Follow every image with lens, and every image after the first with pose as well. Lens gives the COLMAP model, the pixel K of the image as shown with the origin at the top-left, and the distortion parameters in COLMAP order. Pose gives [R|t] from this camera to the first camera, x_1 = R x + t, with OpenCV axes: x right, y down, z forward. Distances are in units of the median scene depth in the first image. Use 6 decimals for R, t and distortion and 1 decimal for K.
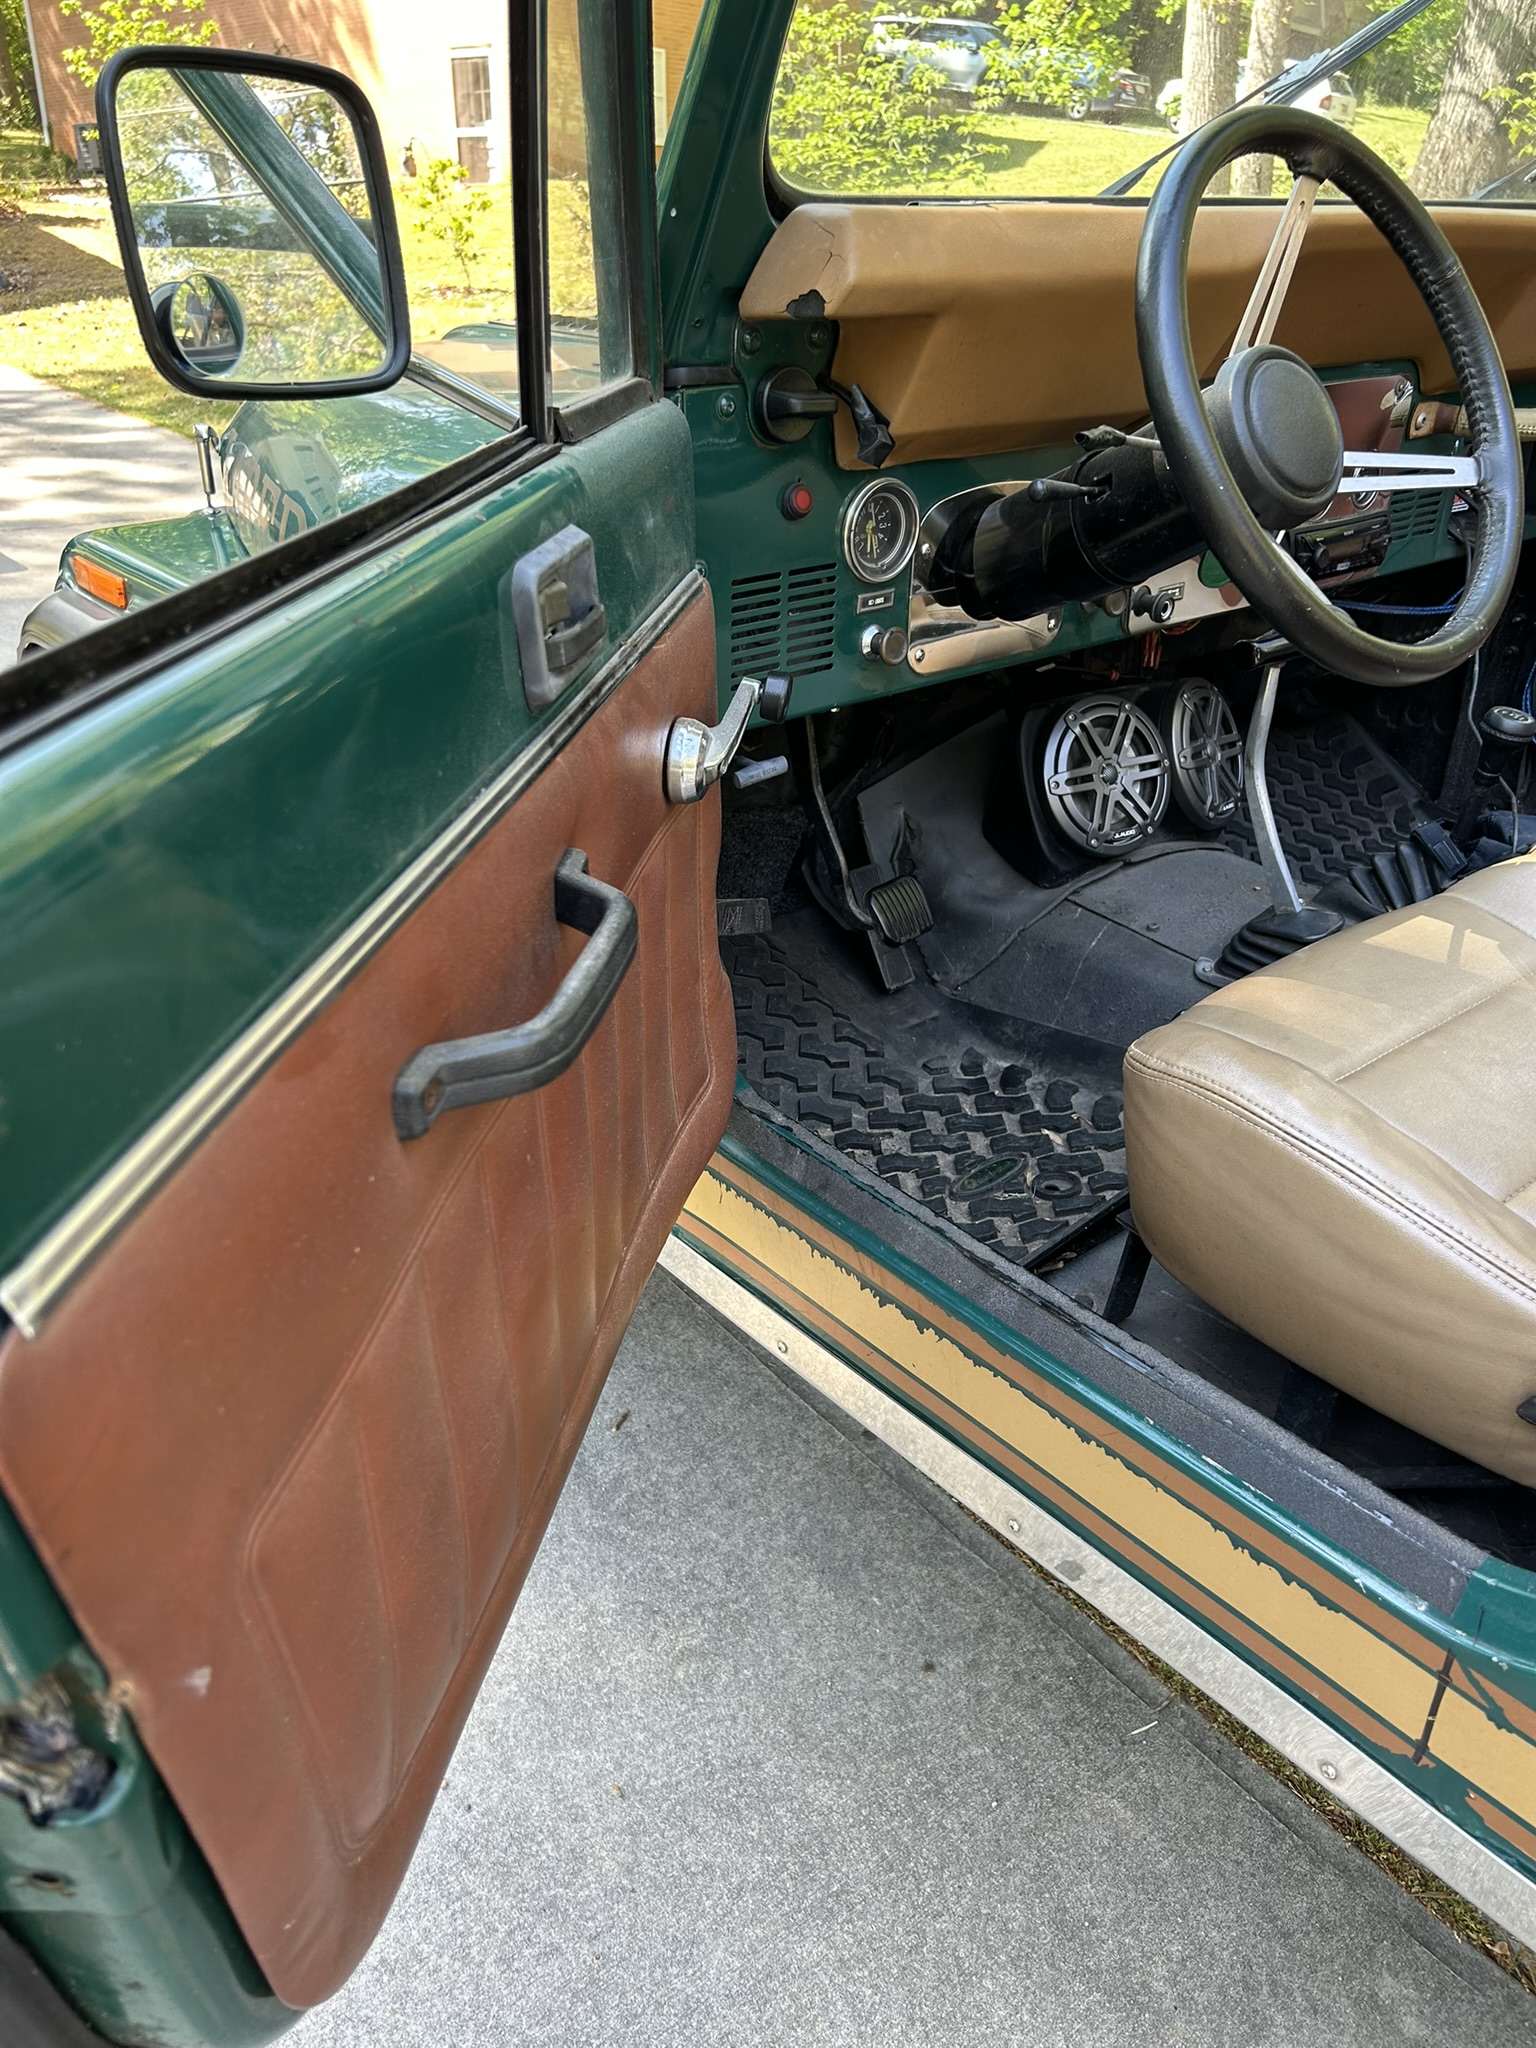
lens RADIAL K [[1543.3, 0, 756.5], [0, 1543.3, 1061.9], [0, 0, 1]] dist [0.051874, -0.062744]
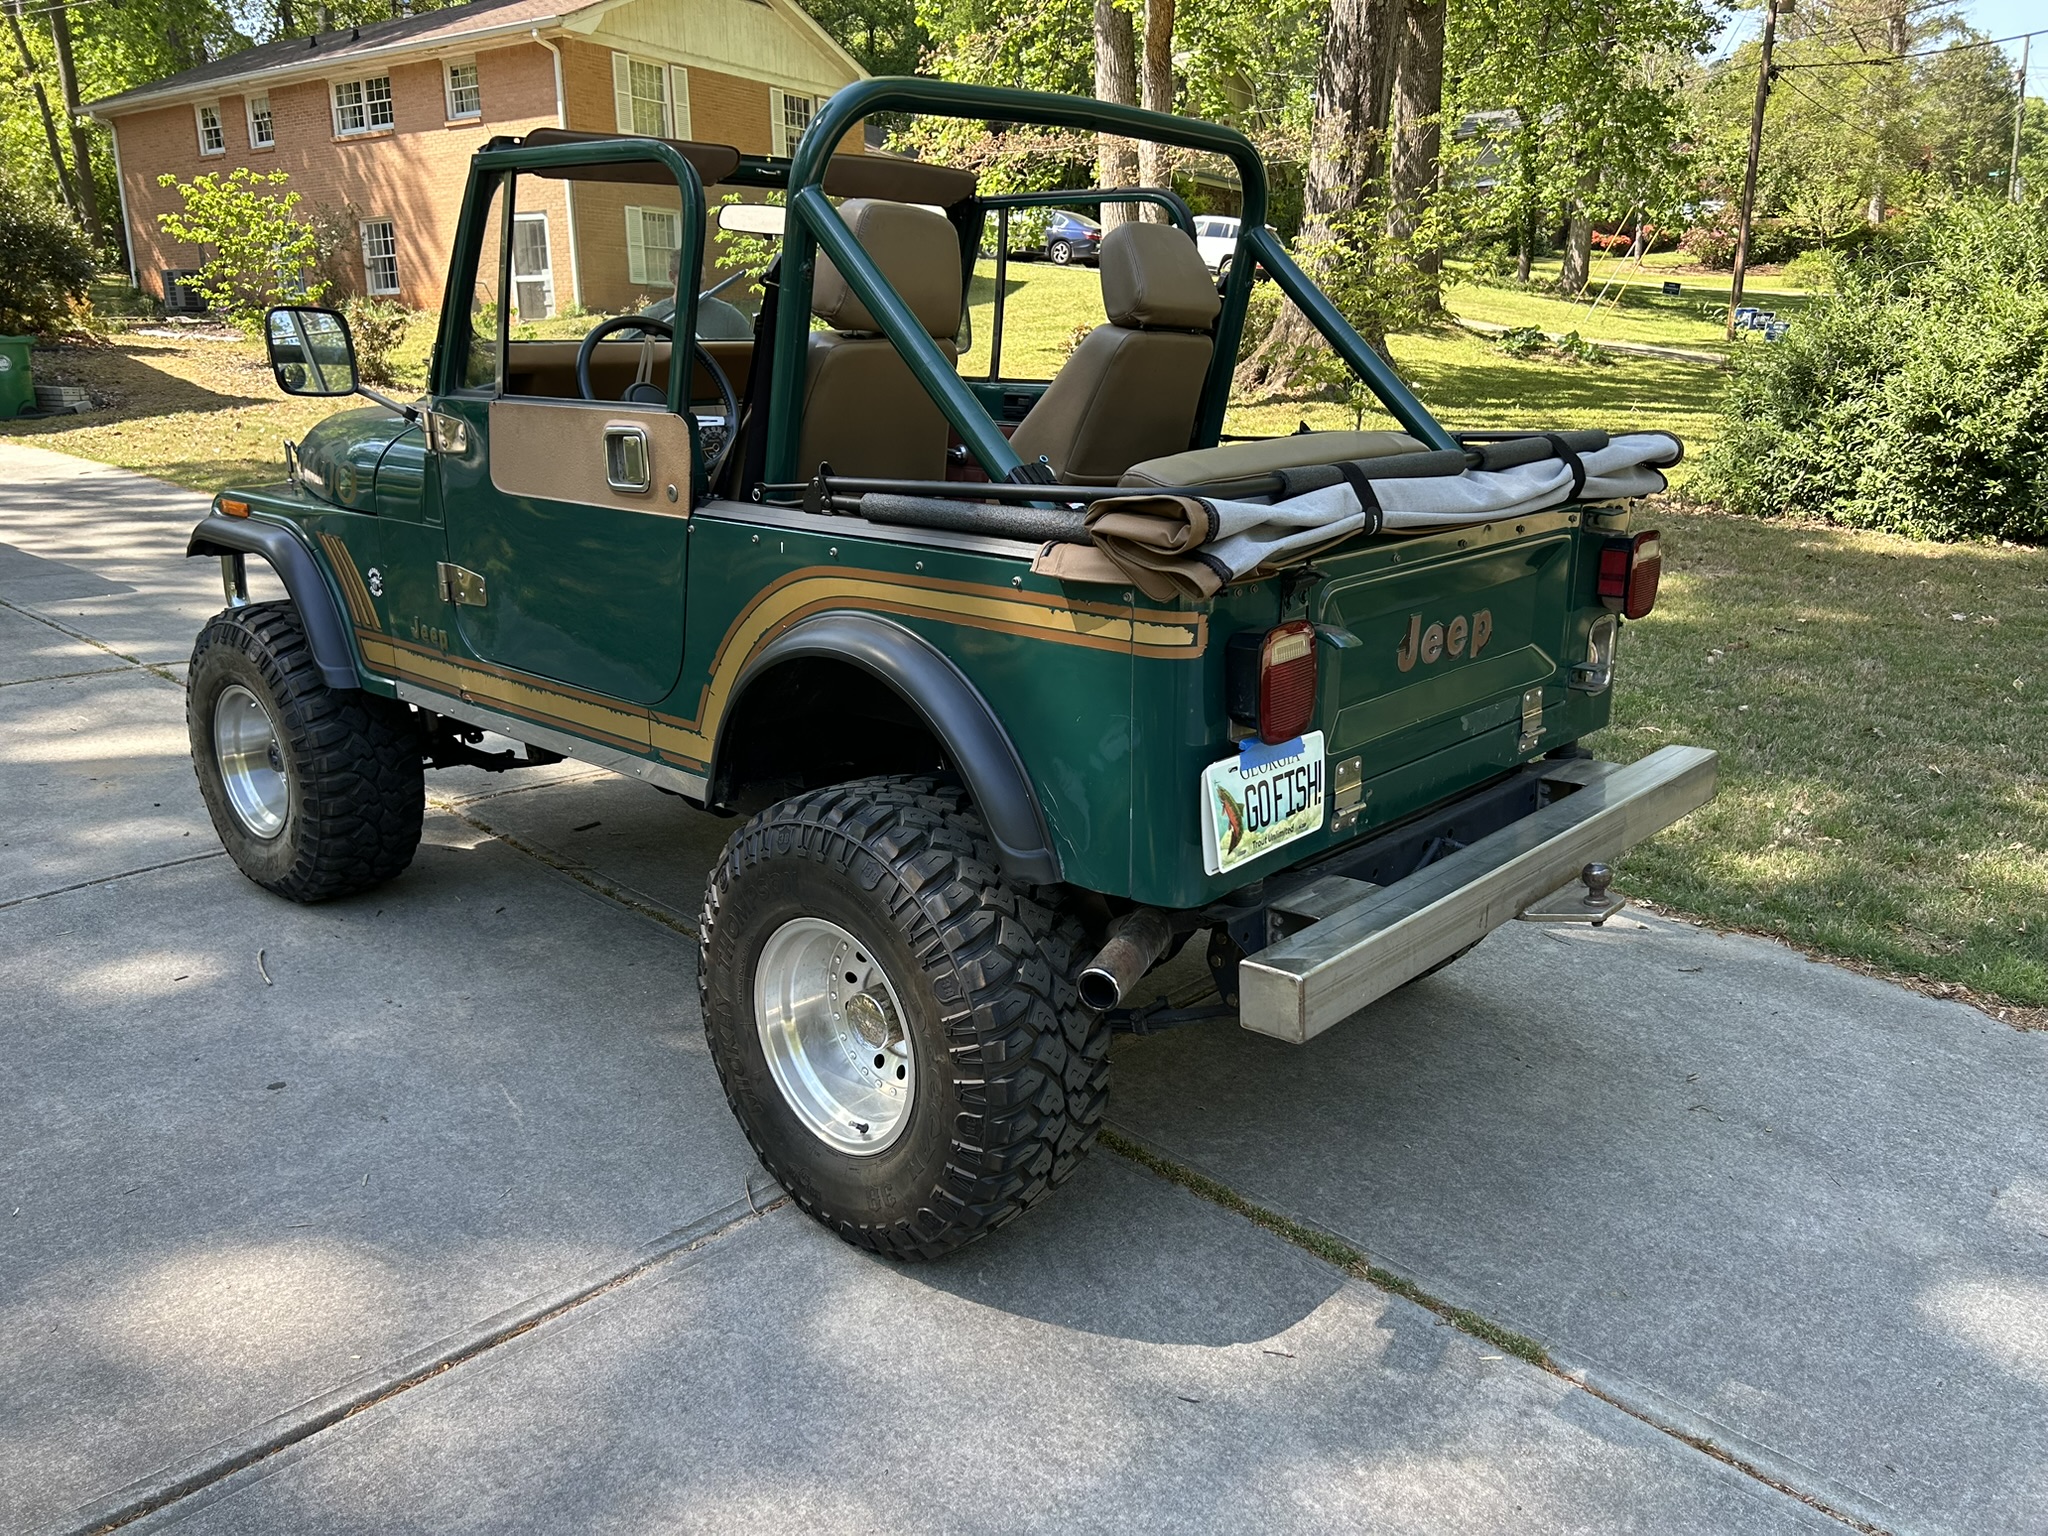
lens RADIAL K [[1543.3, 0, 1036.3], [0, 1543.3, 793.0], [0, 0, 1]] dist [0.051874, -0.062744]
pose [[0.991371, -0.048682, 0.121712, 0.058049], [0.073226, 0.975776, -0.206151, 0.082890], [-0.108728, 0.213285, 0.970921, -0.155430]]
